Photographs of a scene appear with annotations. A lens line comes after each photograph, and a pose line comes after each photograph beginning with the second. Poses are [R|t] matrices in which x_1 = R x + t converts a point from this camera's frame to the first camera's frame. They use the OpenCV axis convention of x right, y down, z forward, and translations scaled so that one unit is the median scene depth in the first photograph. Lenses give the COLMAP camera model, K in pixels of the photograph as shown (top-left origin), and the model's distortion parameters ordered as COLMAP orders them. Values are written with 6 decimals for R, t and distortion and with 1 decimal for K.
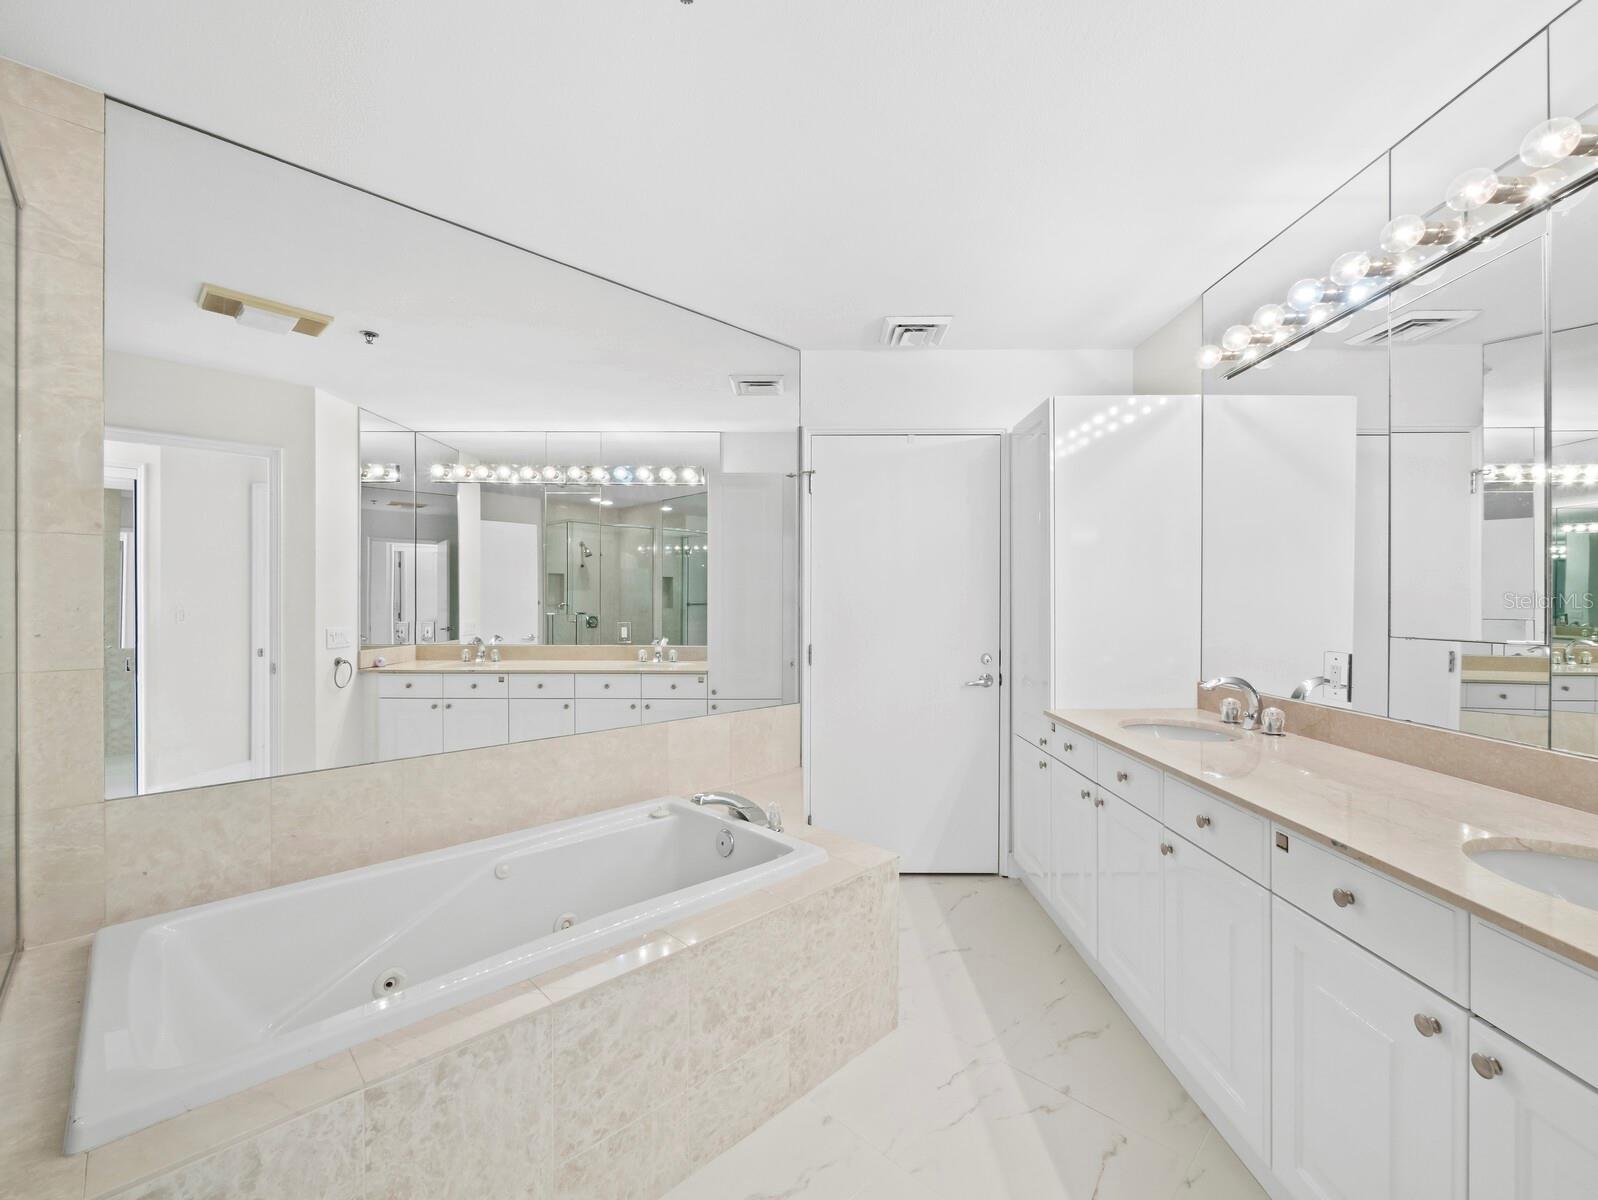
lens RADIAL K [[657.9, 0, 763.4], [0, 657.9, 606.5], [0, 0, 1]] dist [0.001029, -0.000264]
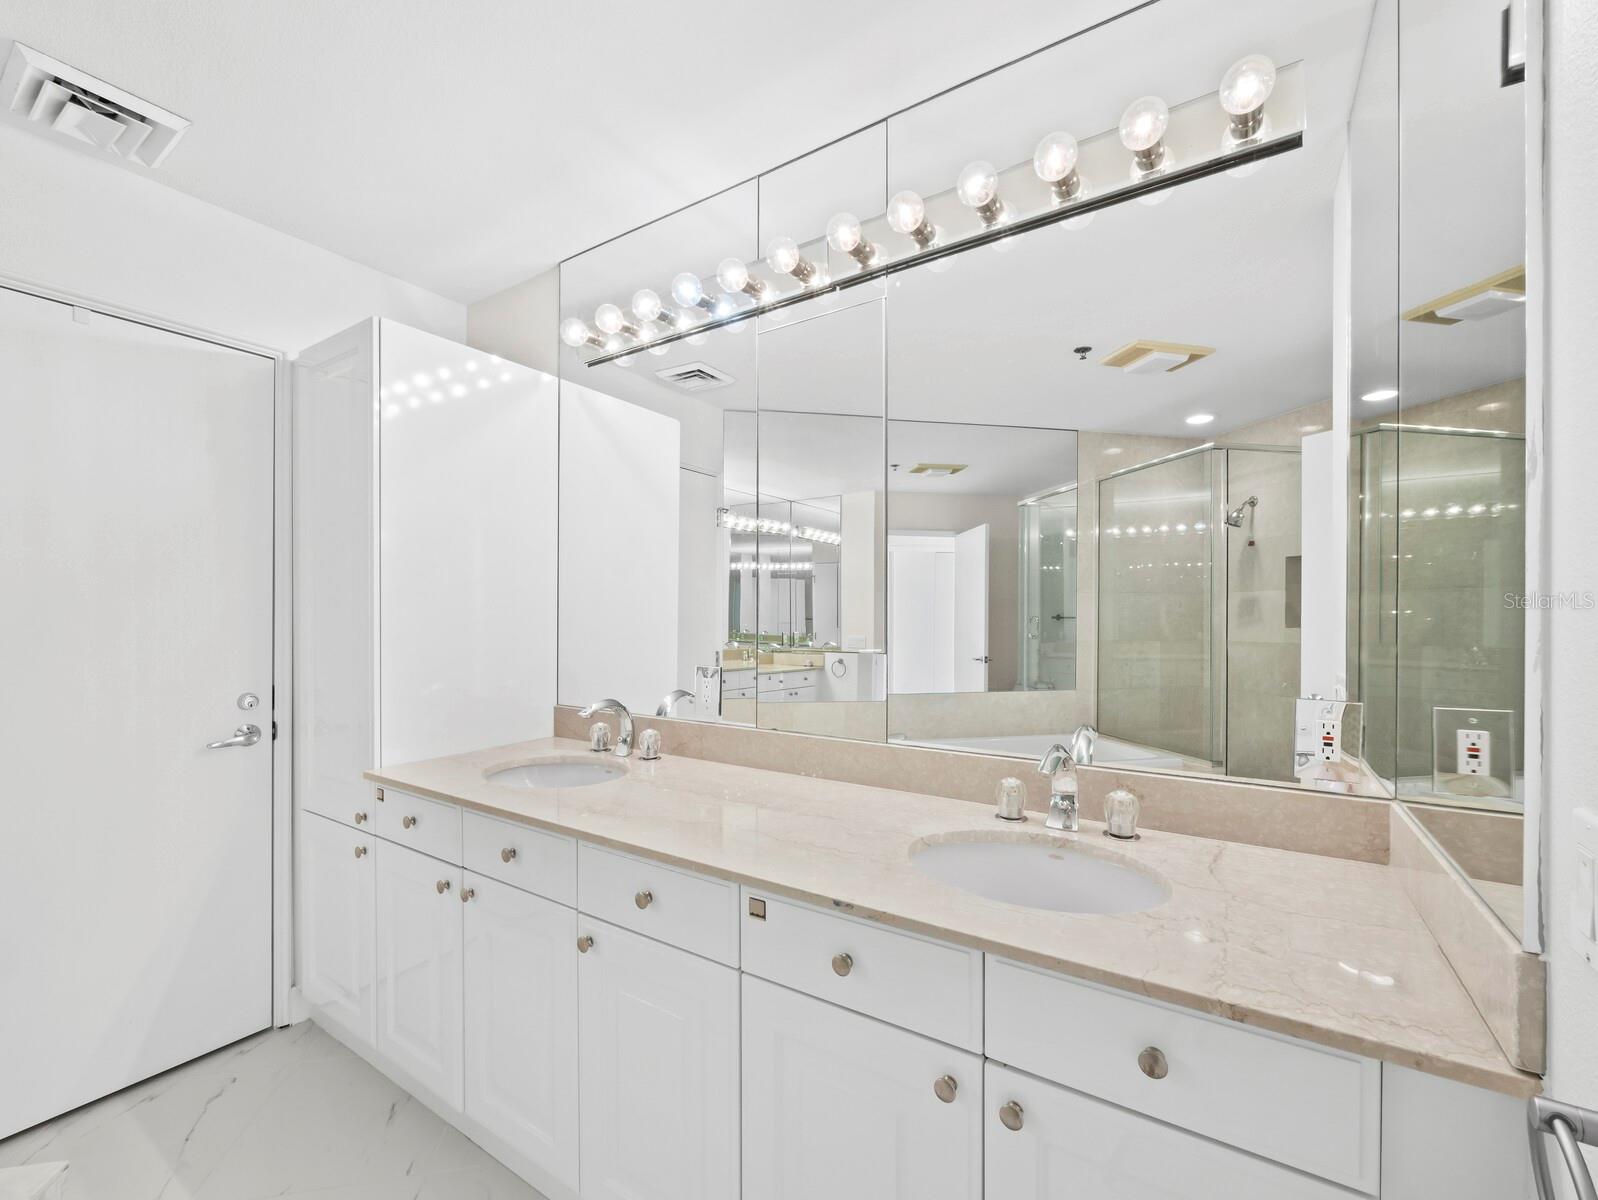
lens RADIAL K [[690.6, 0, 784.6], [0, 690.6, 603.6], [0, 0, 1]] dist [-0.001830, 0.000783]
pose [[0.509453, 0.007281, 0.860468, 0.033852], [0.007467, 0.999889, -0.012881, -0.007496], [-0.860466, 0.012988, 0.509342, 0.305136]]
